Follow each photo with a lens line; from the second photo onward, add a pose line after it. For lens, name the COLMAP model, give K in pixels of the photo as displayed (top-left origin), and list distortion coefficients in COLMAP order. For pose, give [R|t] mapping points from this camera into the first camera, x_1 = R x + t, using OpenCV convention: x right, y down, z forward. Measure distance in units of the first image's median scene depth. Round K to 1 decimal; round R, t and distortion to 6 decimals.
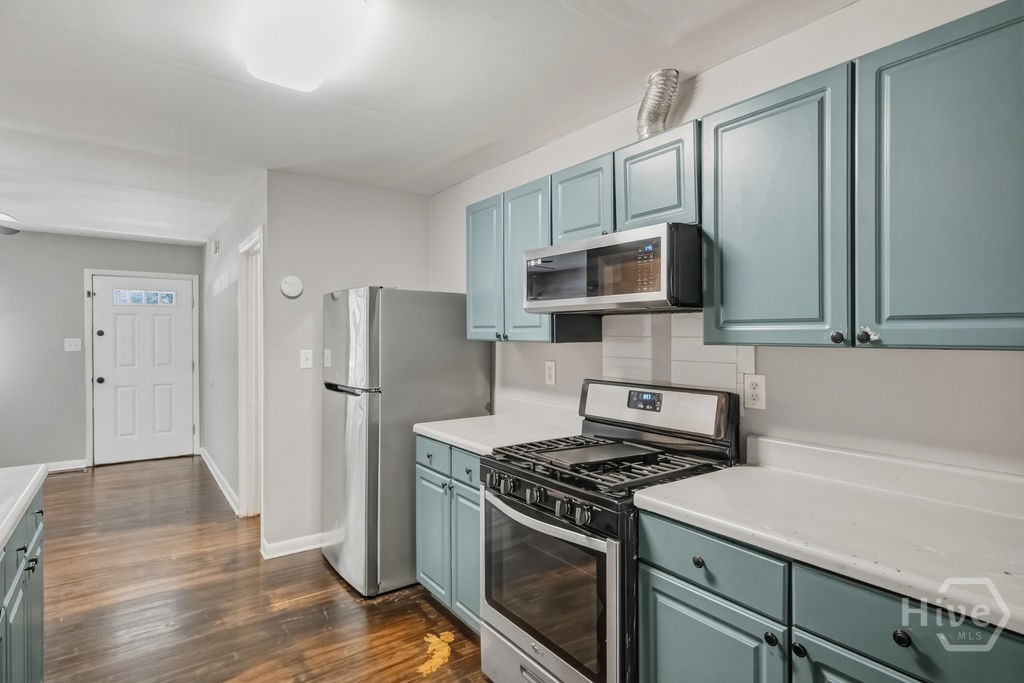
lens RADIAL K [[550.0, 0, 509.2], [0, 550.0, 335.5], [0, 0, 1]] dist [0.021442, -0.001987]
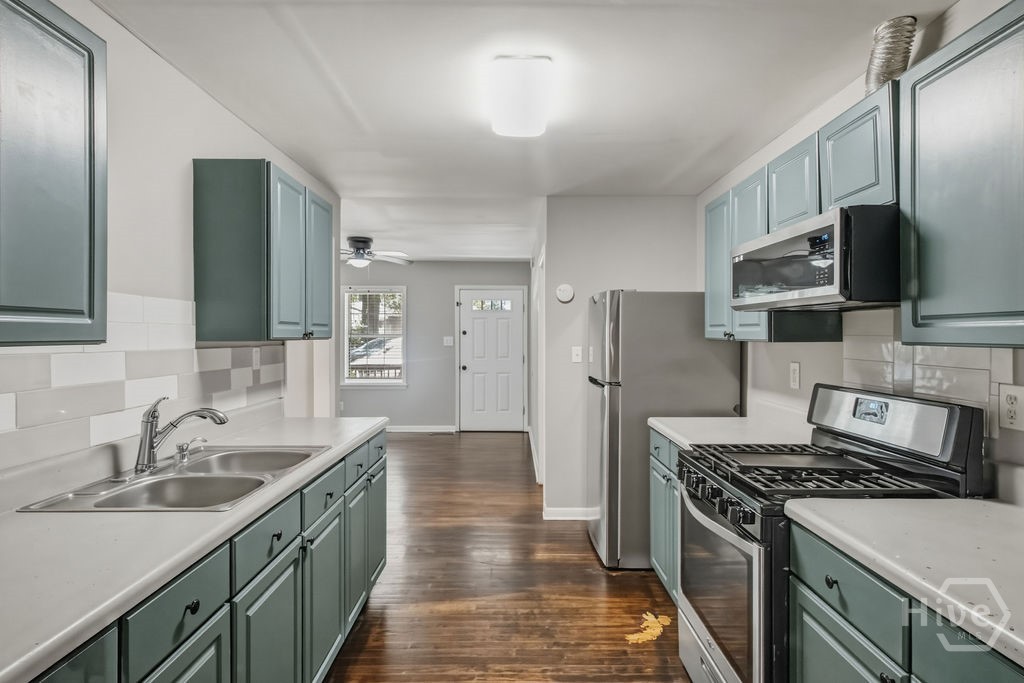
lens RADIAL K [[550.0, 0, 514.2], [0, 550.0, 338.2], [0, 0, 1]] dist [0.021442, -0.001987]
pose [[0.818253, 0.006080, -0.574826, 0.256565], [-0.003731, 0.999979, 0.005266, 0.003098], [0.574846, -0.002164, 0.818259, -0.026407]]
